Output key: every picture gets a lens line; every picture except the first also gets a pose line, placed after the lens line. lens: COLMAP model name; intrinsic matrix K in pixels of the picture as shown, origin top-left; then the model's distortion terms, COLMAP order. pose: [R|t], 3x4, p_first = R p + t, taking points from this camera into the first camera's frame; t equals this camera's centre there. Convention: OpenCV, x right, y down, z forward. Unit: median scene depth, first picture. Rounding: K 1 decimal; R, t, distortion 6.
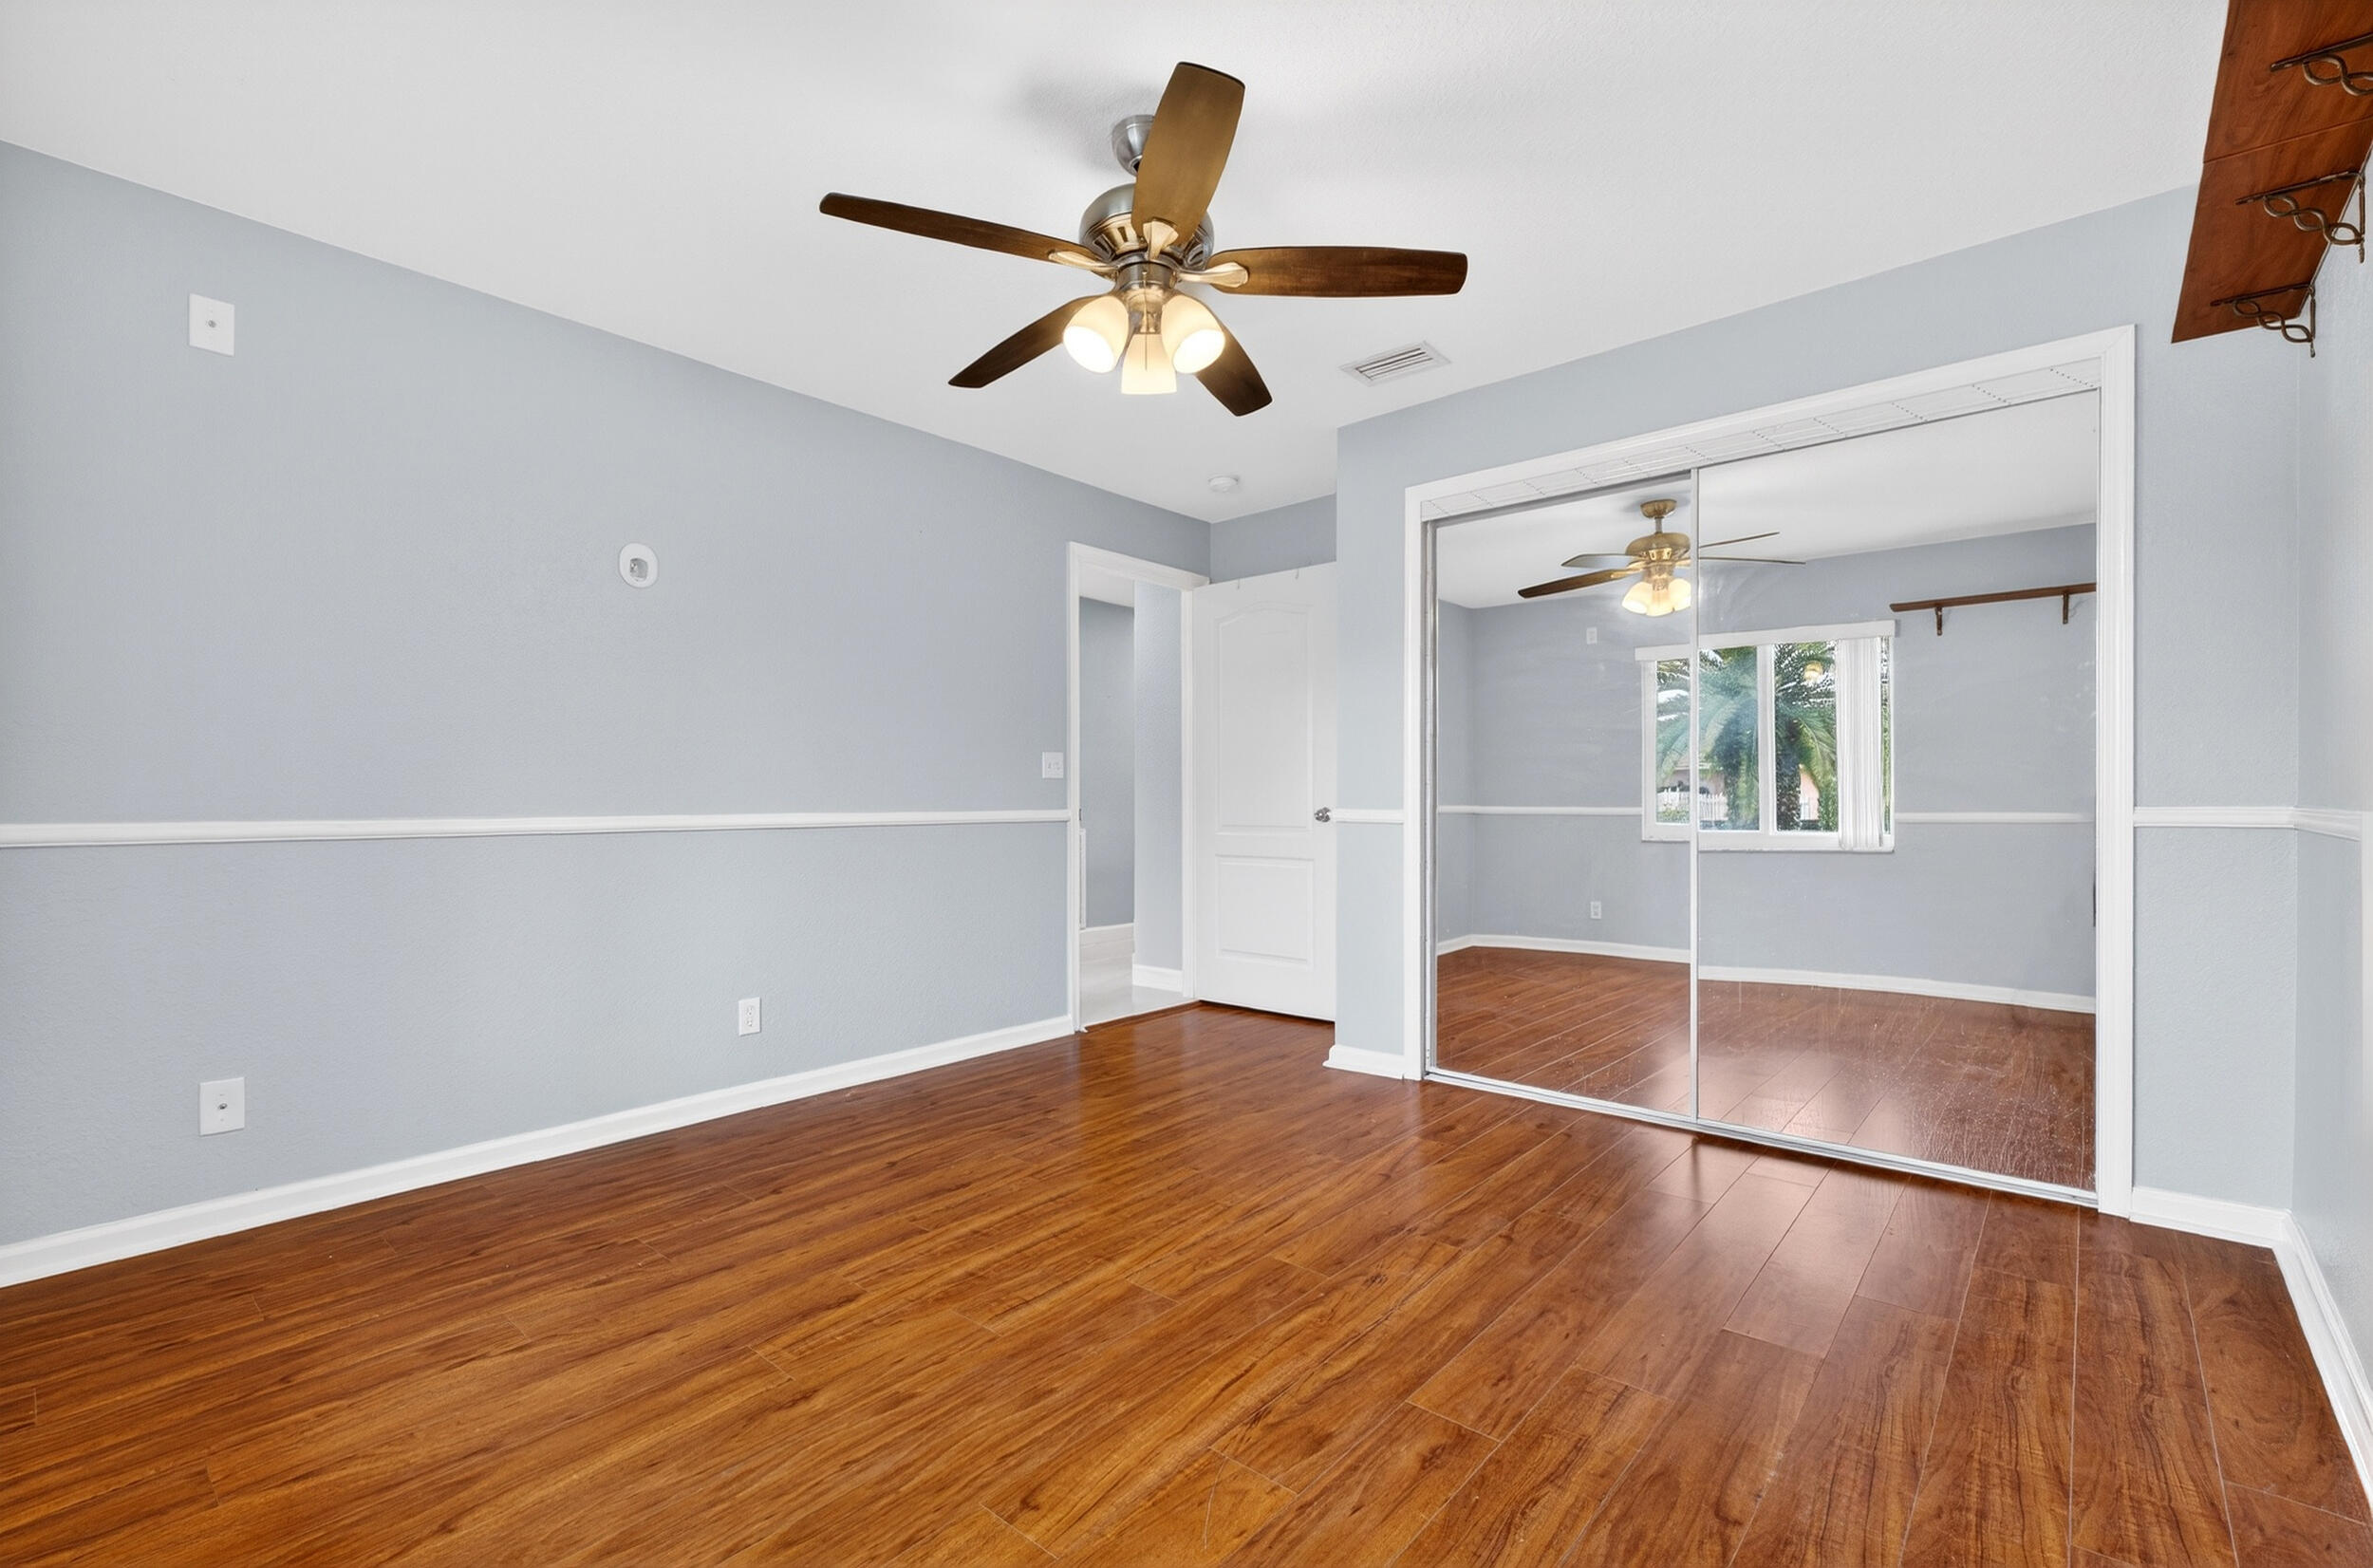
lens RADIAL K [[1038.6, 0, 1186.2], [0, 1038.6, 801.1], [0, 0, 1]] dist [0.001145, -0.000535]
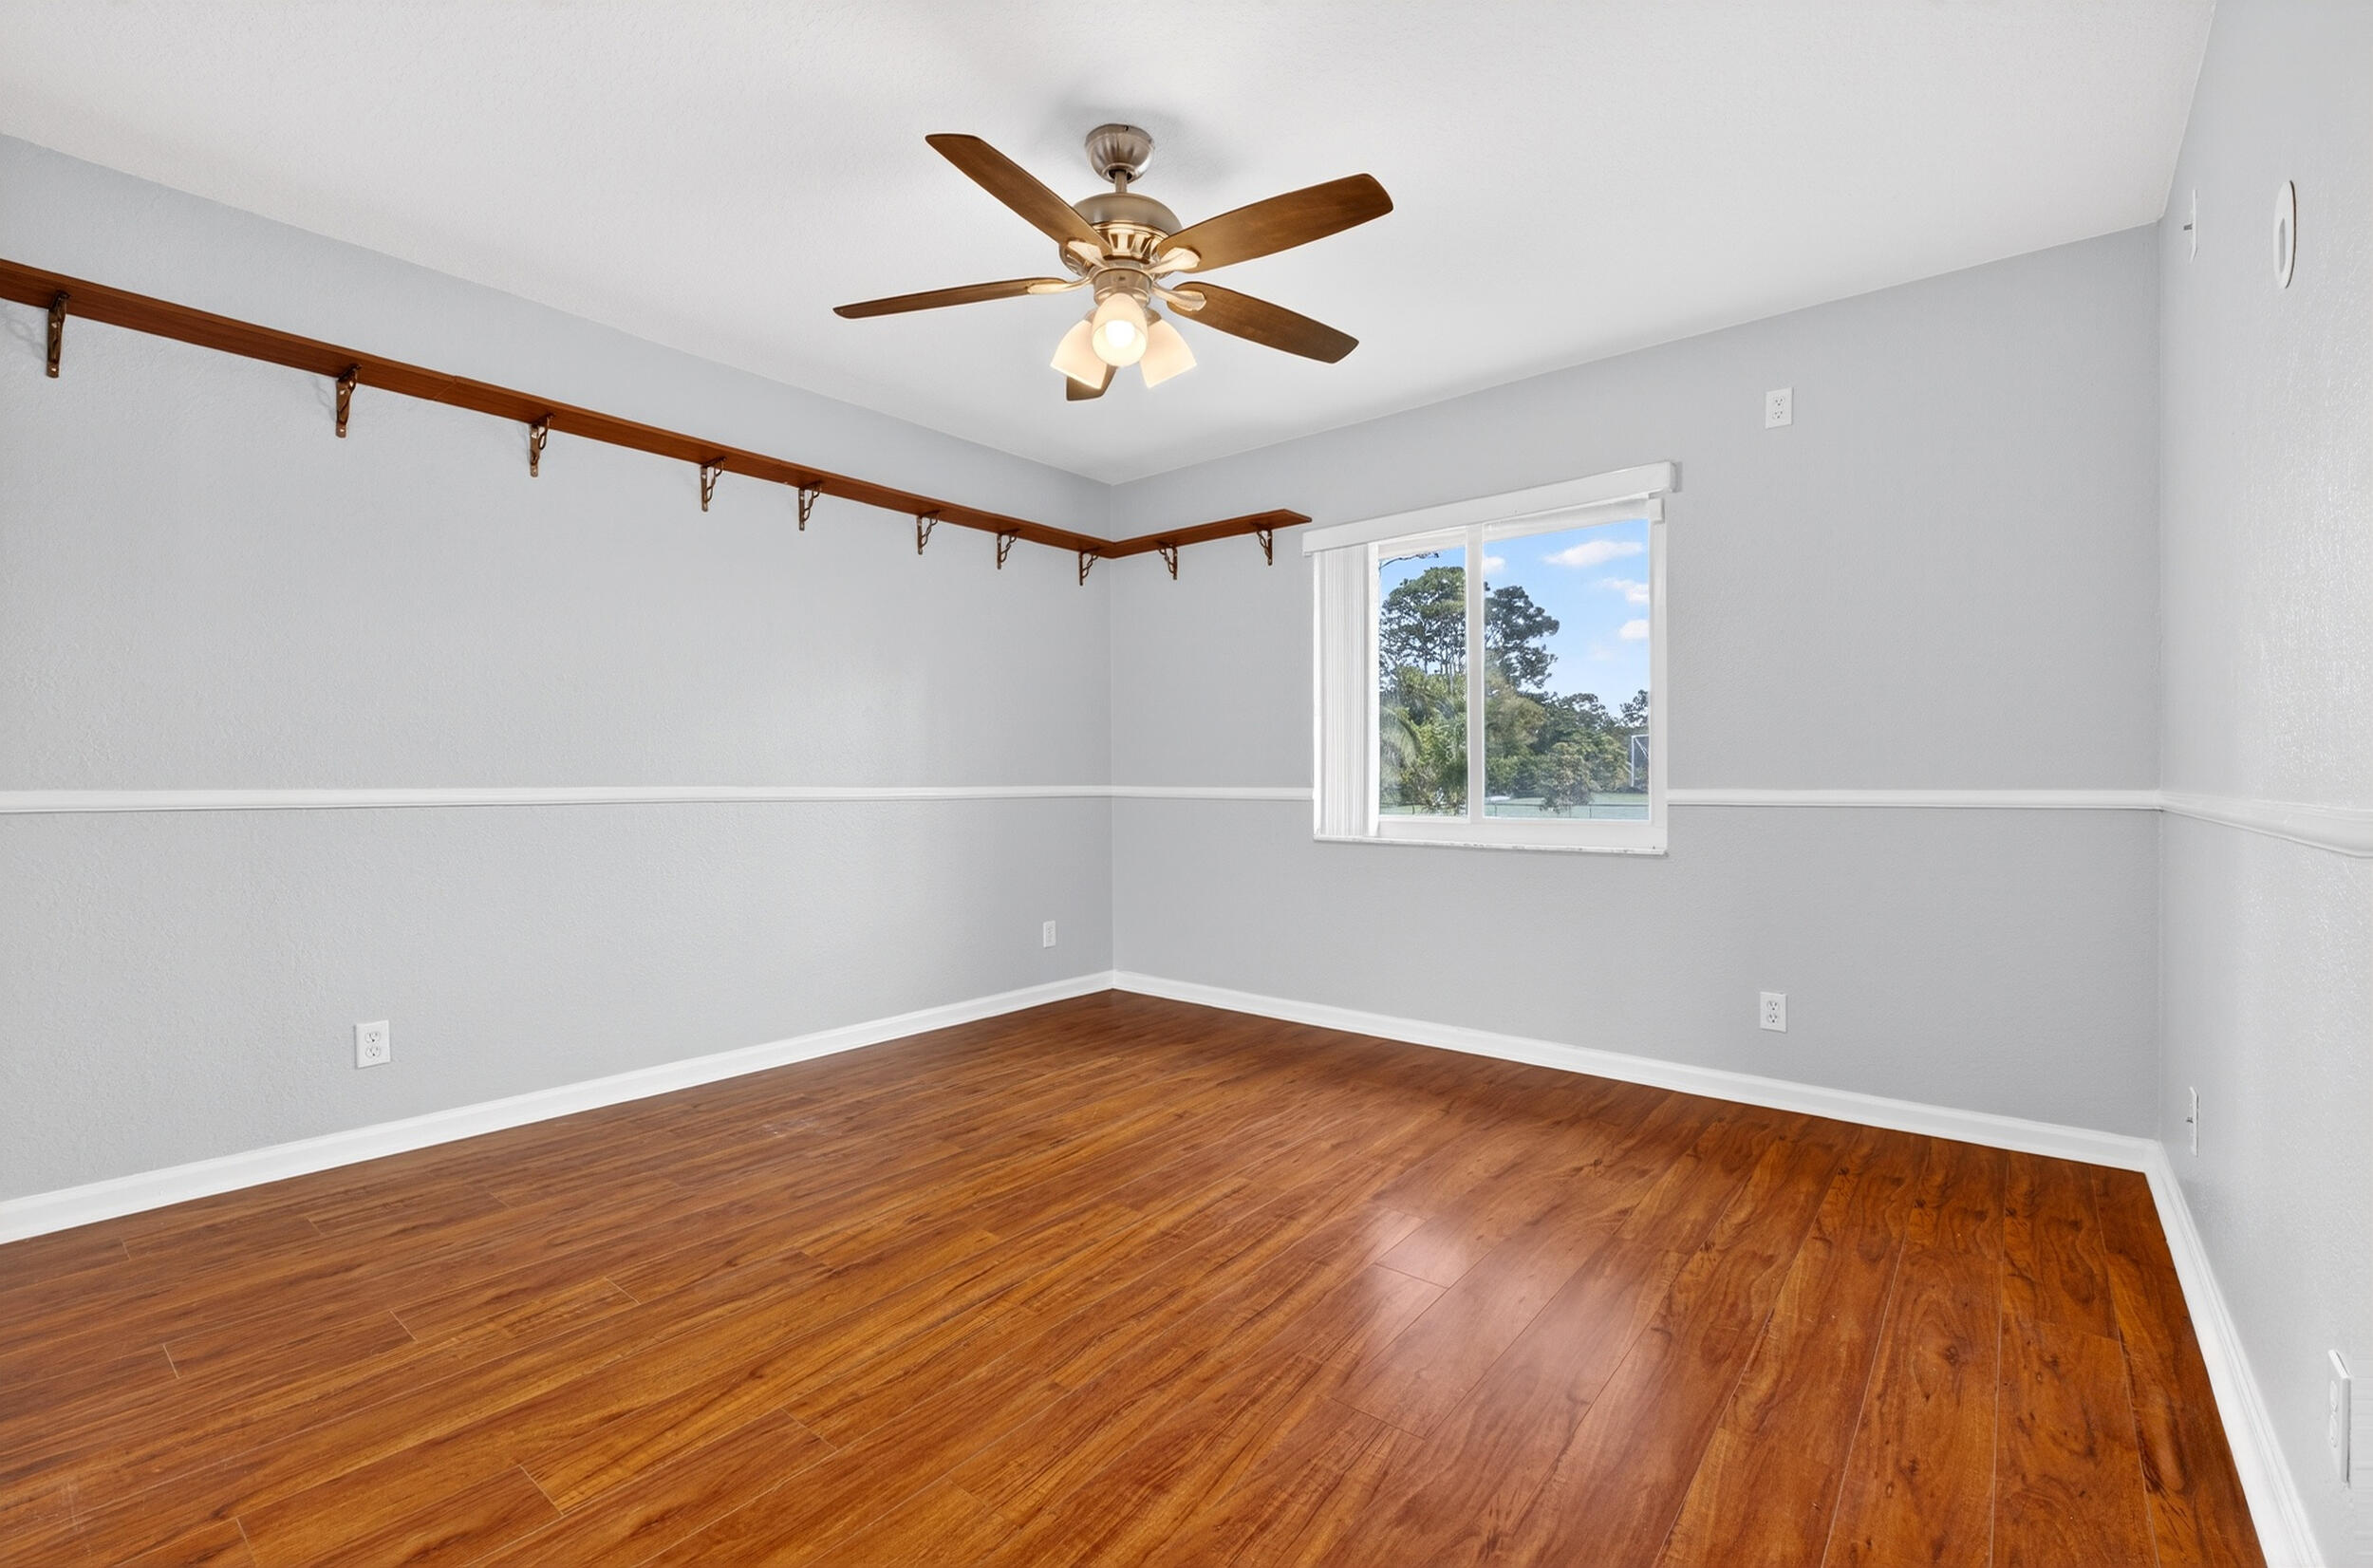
lens RADIAL K [[1038.6, 0, 1186.2], [0, 1038.6, 801.1], [0, 0, 1]] dist [0.001145, -0.000535]
pose [[-0.999318, 0.007874, -0.036089, -0.060953], [0.007124, 0.999757, 0.020861, 0.001846], [0.036244, 0.020590, -0.999131, 1.991036]]
